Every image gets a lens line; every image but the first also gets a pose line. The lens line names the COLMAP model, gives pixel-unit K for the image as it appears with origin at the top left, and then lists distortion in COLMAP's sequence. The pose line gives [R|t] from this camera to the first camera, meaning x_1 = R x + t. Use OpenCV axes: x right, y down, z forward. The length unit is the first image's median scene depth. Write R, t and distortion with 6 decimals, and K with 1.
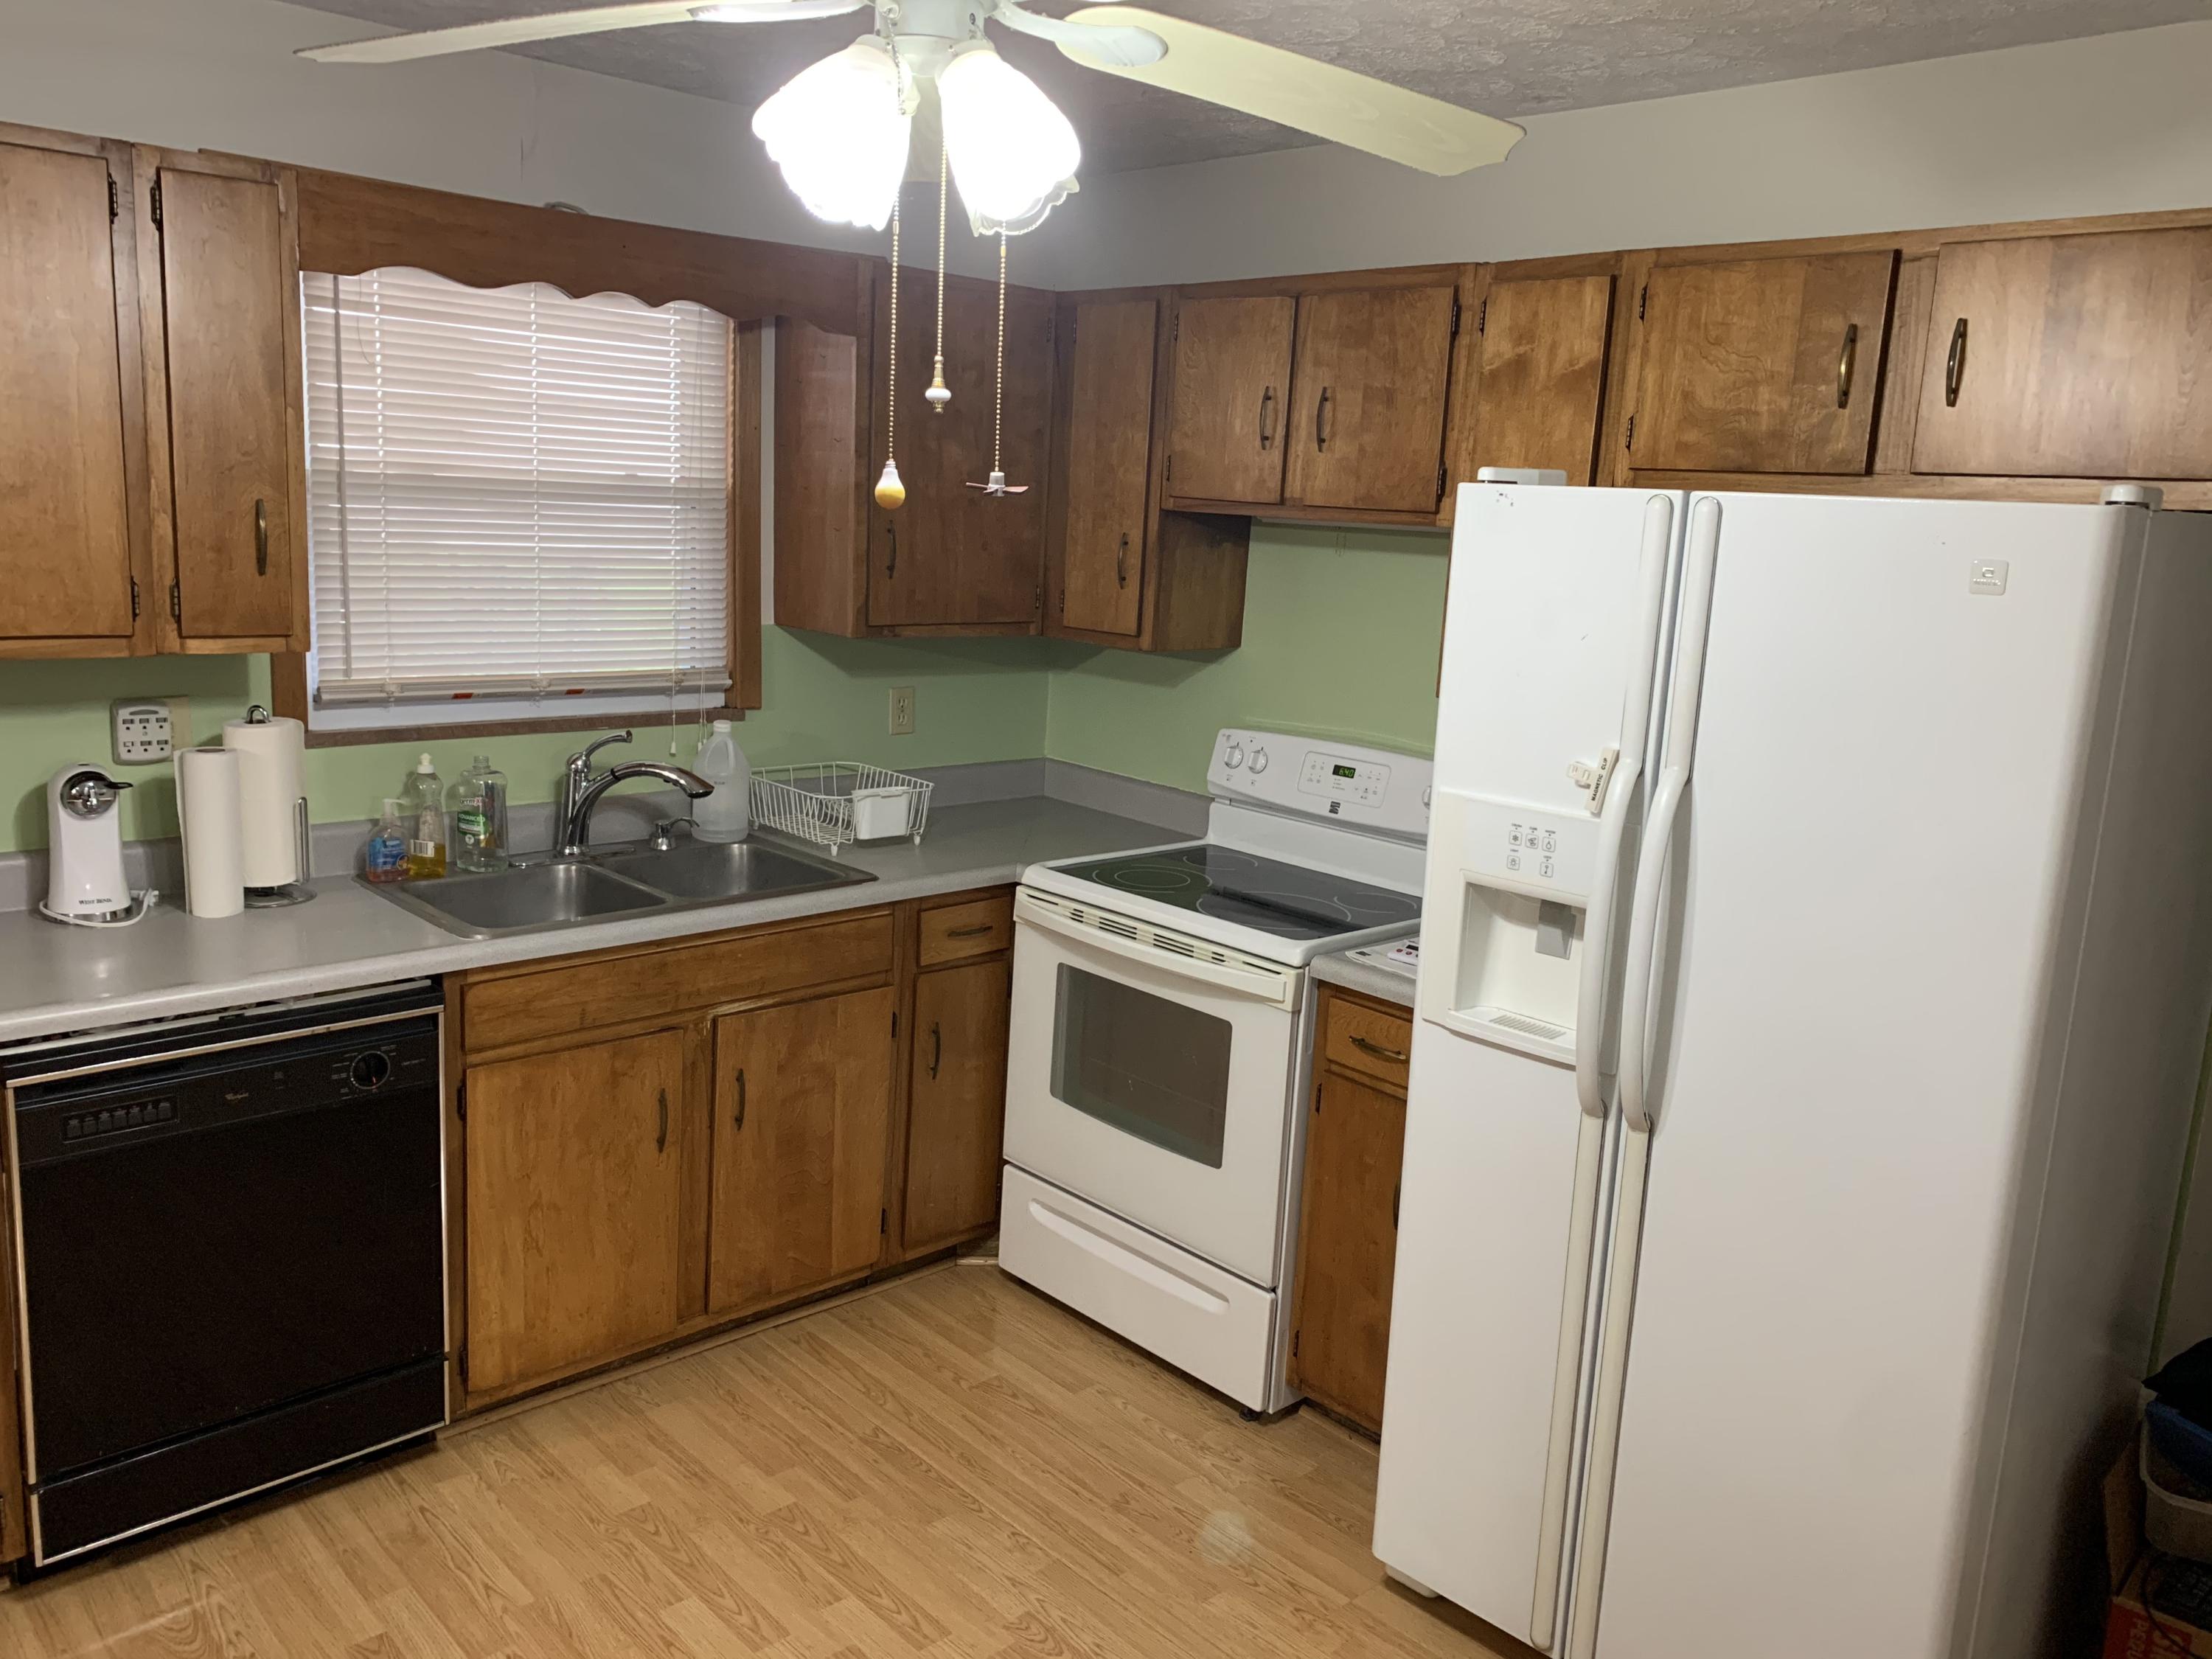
lens RADIAL K [[1695.6, 0, 1101.1], [0, 1695.6, 819.9], [0, 0, 1]] dist [0.045056, -0.075424]
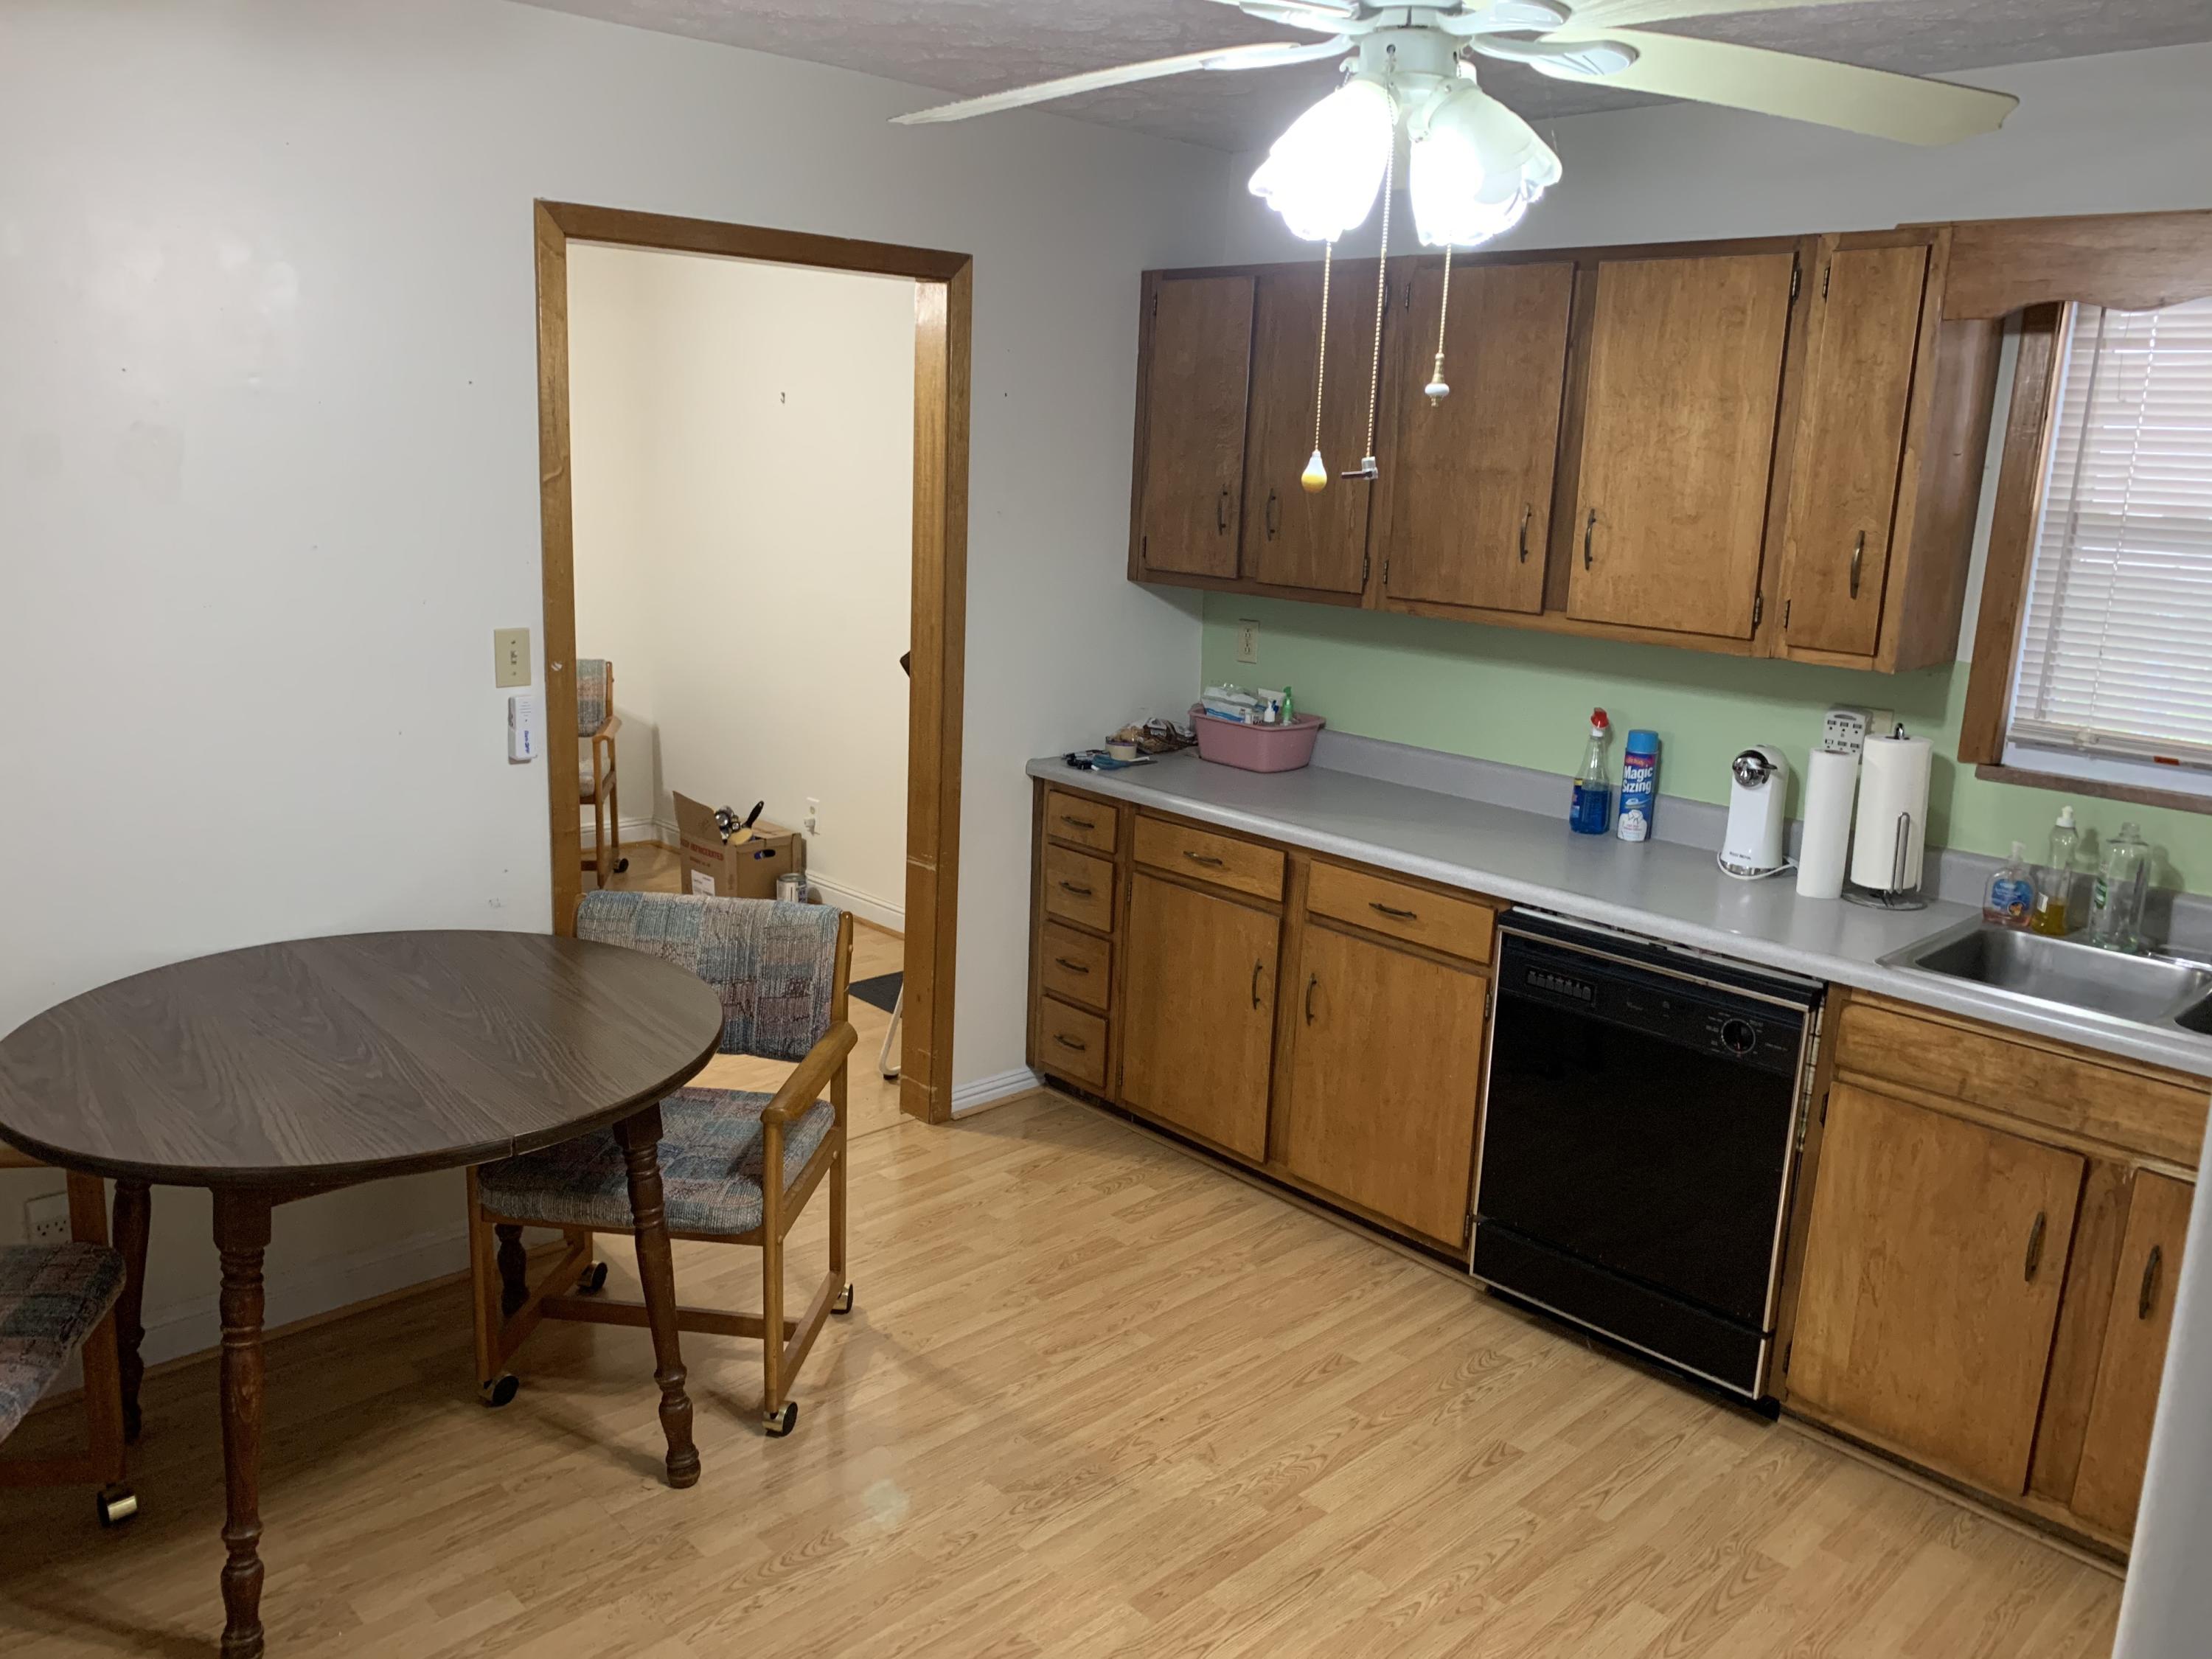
lens RADIAL K [[1695.6, 0, 1104.5], [0, 1695.6, 816.8], [0, 0, 1]] dist [0.045056, -0.075424]
pose [[-0.003341, 0.162785, -0.986656, 0.589567], [-0.227633, 0.960634, 0.159263, -0.067181], [0.973741, 0.225128, 0.033845, 0.480377]]
